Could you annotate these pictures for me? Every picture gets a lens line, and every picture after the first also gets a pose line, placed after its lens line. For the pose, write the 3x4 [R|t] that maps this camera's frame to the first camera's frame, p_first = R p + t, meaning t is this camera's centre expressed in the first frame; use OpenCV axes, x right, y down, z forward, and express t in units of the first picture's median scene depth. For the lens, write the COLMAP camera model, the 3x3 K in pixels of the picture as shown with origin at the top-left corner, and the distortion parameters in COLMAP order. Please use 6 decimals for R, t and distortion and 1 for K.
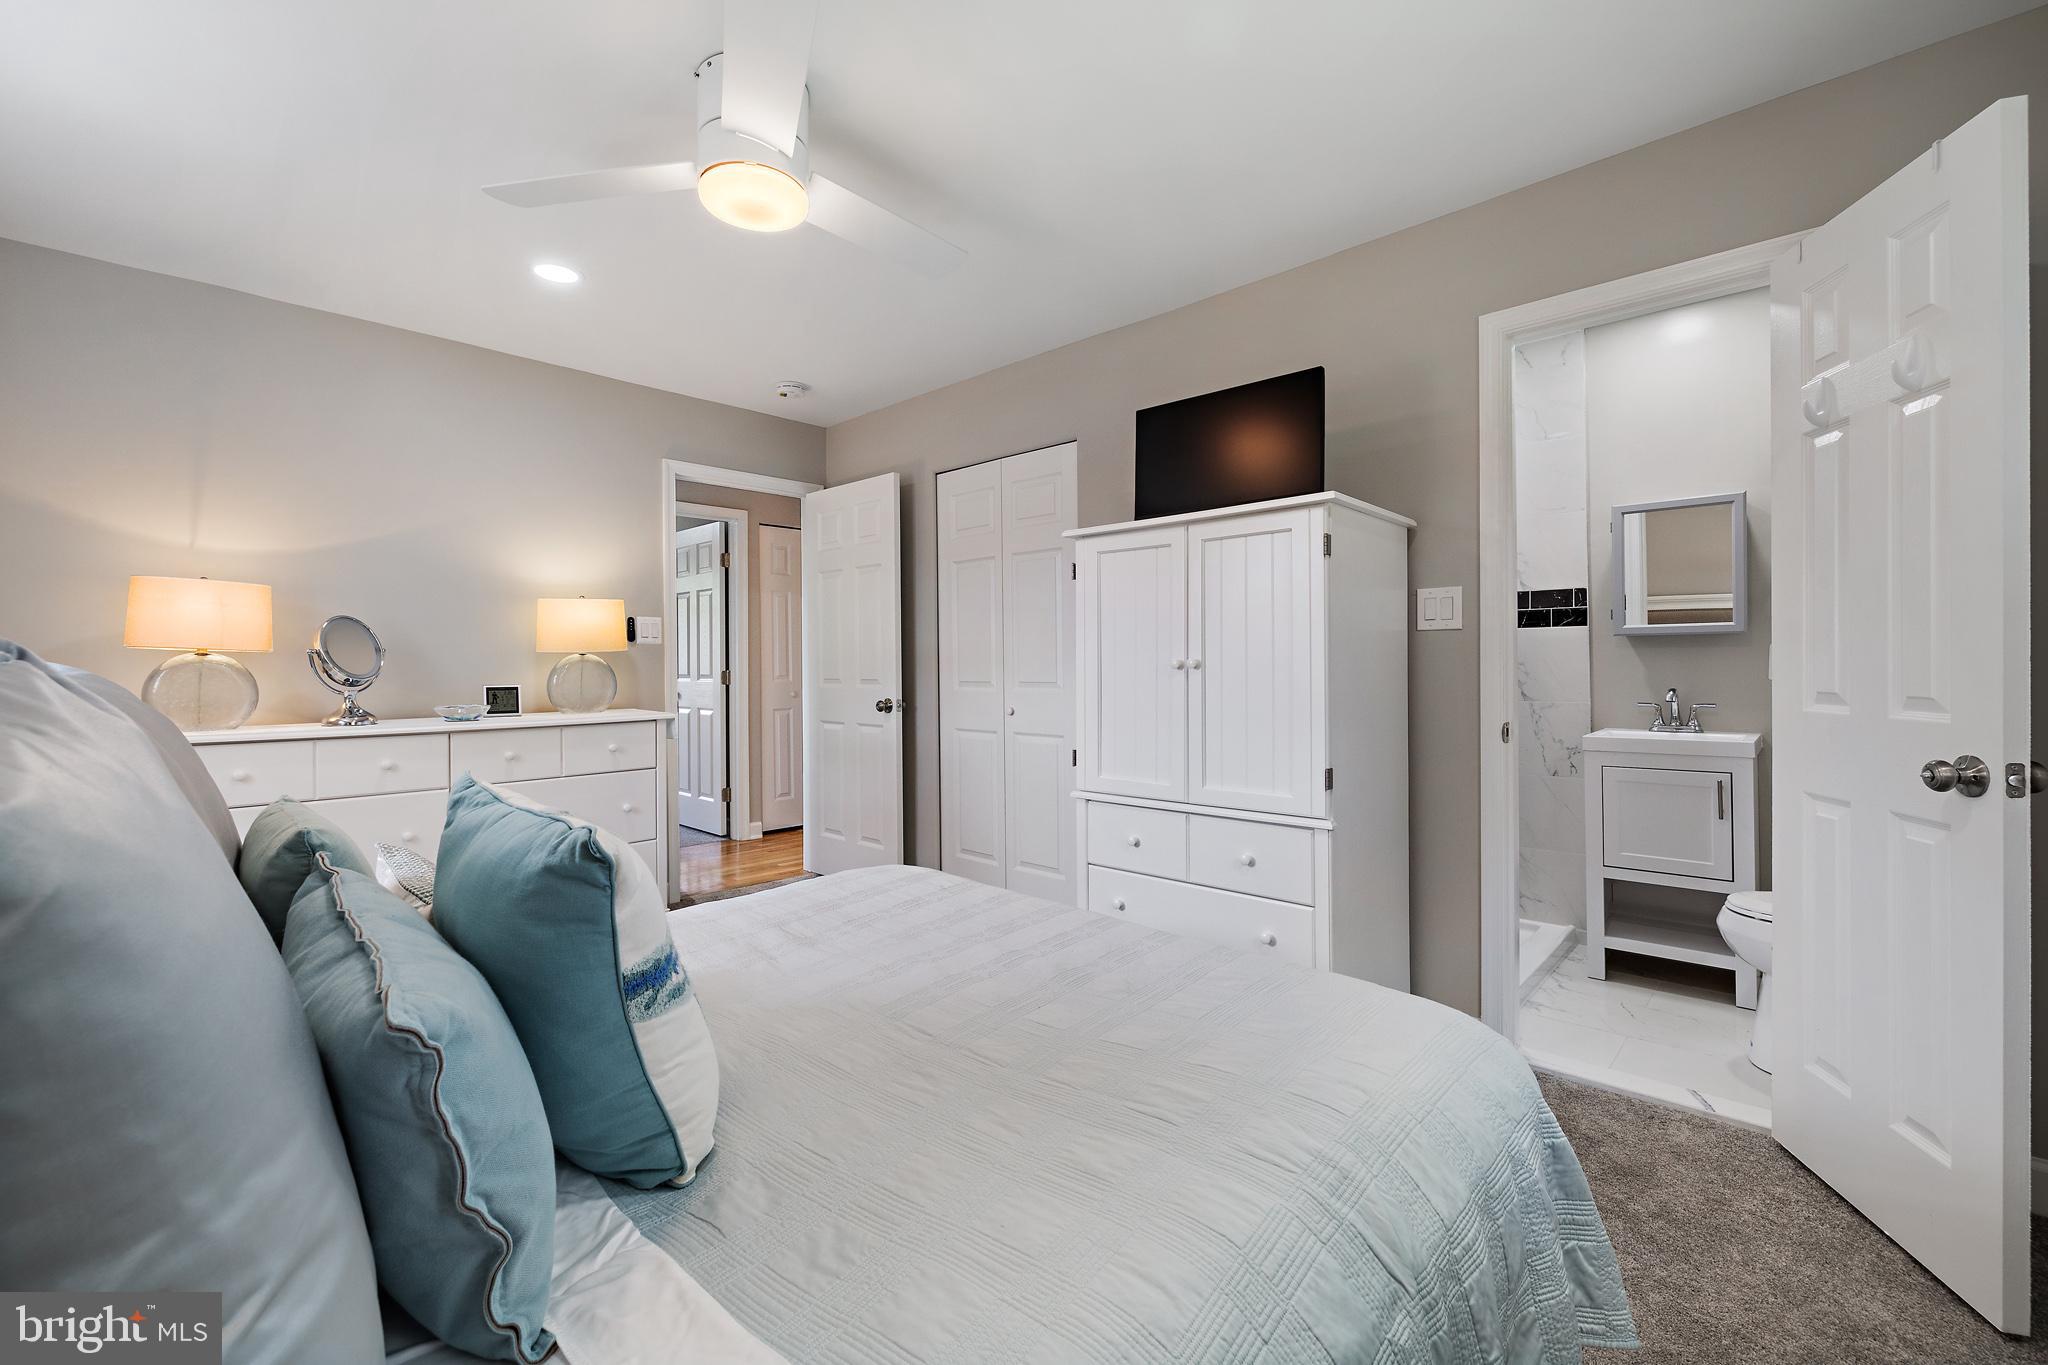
lens RADIAL K [[865.3, 0, 1024.7], [0, 865.3, 676.9], [0, 0, 1]] dist [0.001207, 0.000732]
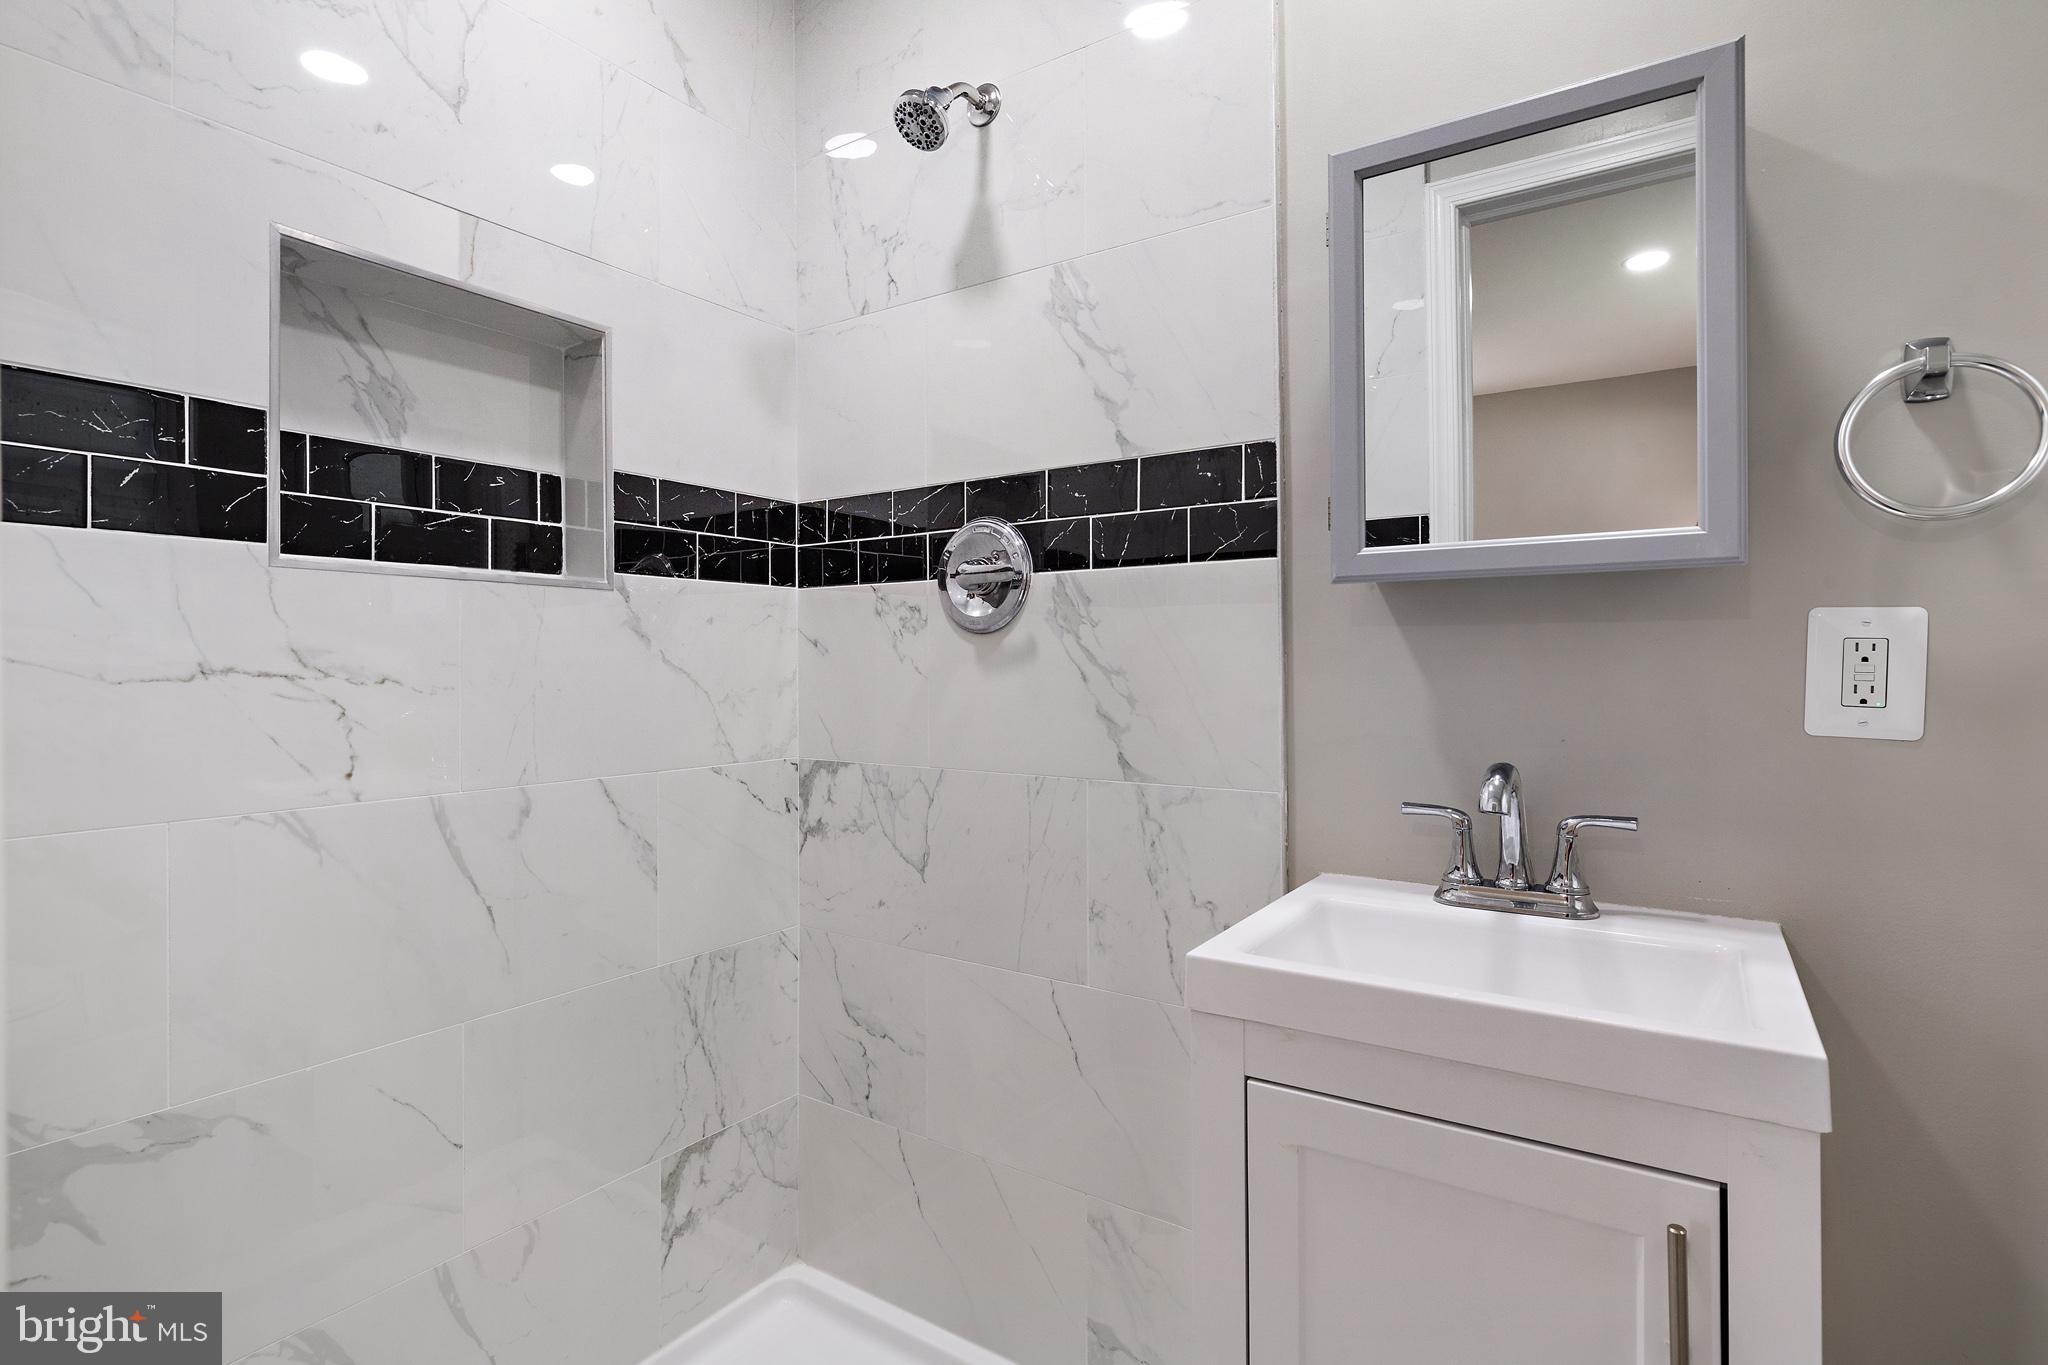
lens RADIAL K [[1048.0, 0, 1024.2], [0, 1048.0, 686.5], [0, 0, 1]] dist [0.001548, 0.000169]
pose [[0.986010, 0.000507, 0.166683, 0.492606], [0.000313, 0.999988, -0.004892, -0.008783], [-0.166684, 0.004875, 0.985998, 0.632123]]
